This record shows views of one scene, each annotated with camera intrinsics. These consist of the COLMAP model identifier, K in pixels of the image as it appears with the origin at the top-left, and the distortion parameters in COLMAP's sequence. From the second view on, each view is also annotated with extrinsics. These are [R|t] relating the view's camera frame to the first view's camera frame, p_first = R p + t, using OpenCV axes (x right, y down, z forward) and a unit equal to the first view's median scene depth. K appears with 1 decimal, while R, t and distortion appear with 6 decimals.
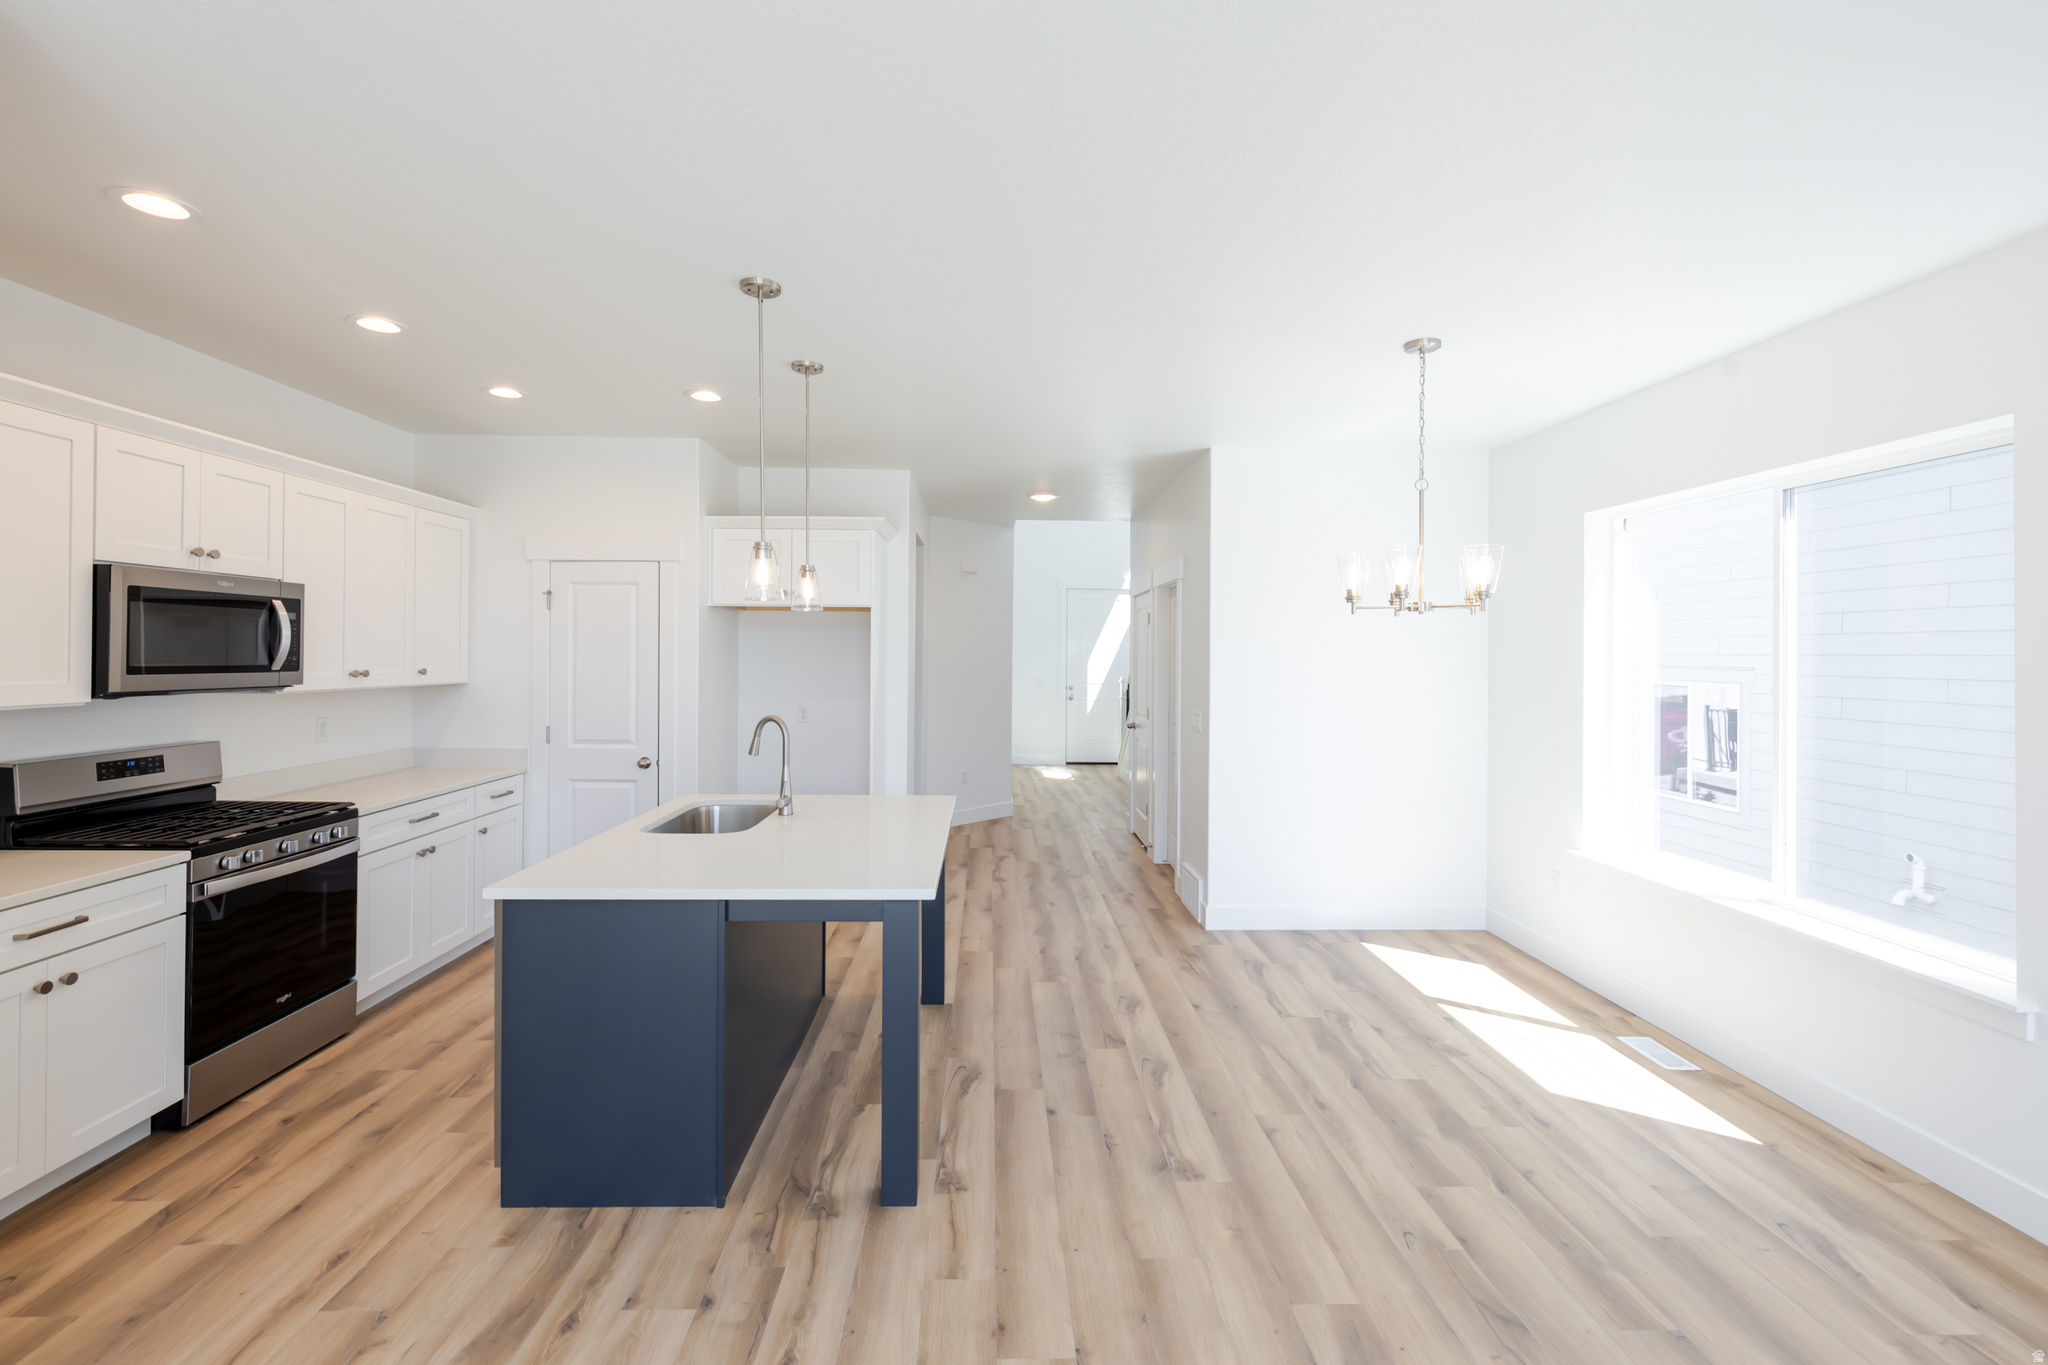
lens RADIAL K [[887.4, 0, 995.5], [0, 887.4, 645.2], [0, 0, 1]] dist [0.000056, 0.000175]
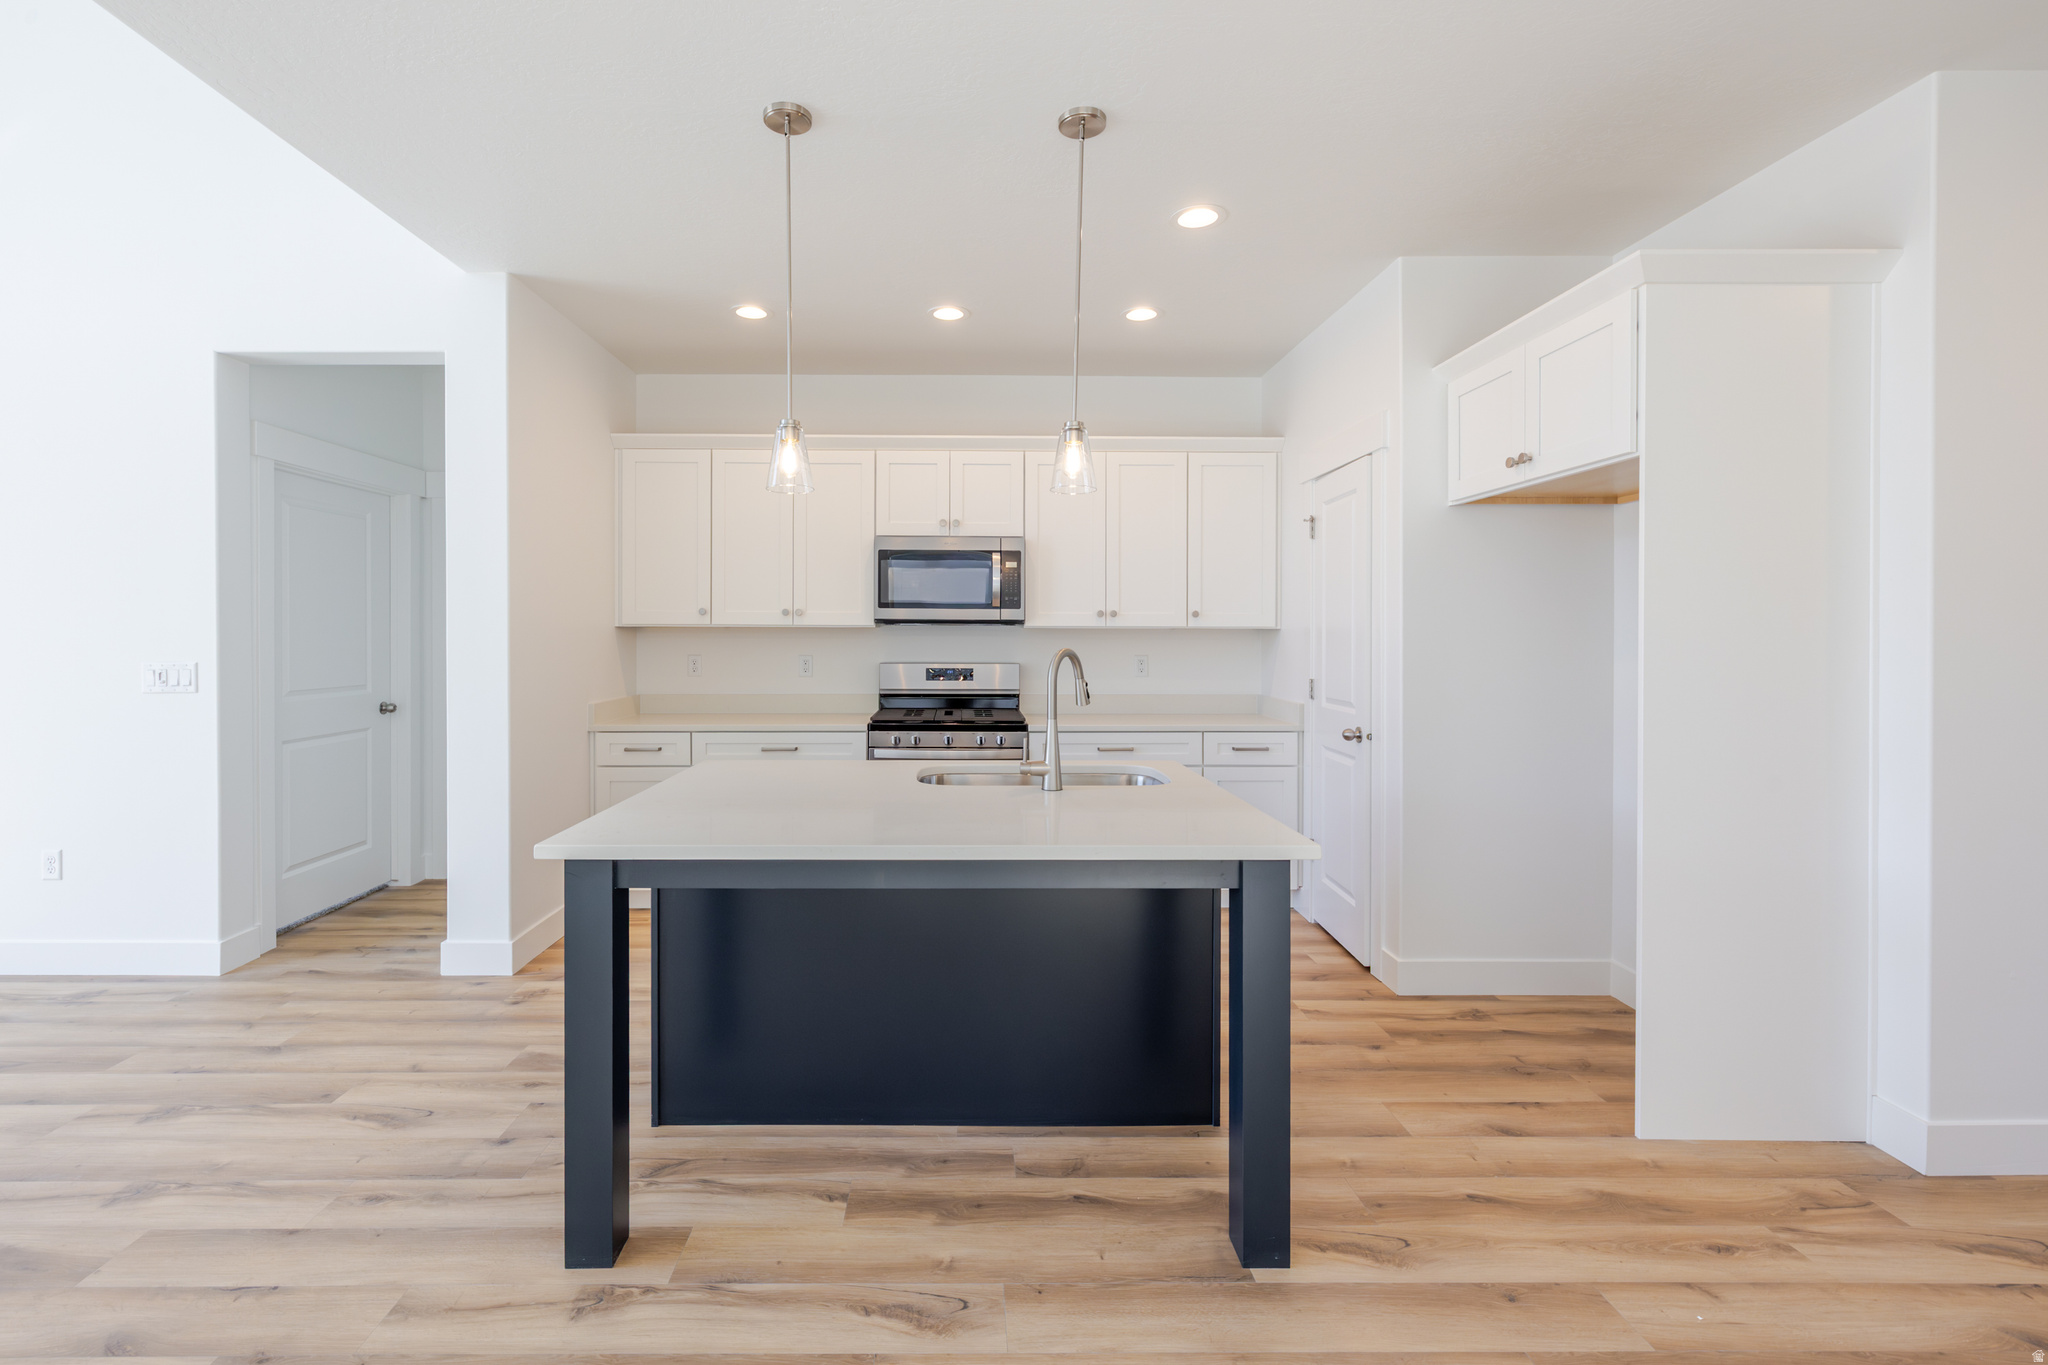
lens RADIAL K [[896.2, 0, 987.9], [0, 896.2, 637.5], [0, 0, 1]] dist [0.001679, 0.000283]
pose [[0.001603, -0.002588, -0.999995, 0.466598], [0.005189, 0.999983, -0.002580, 0.072160], [0.999985, -0.005184, 0.001616, 0.946224]]
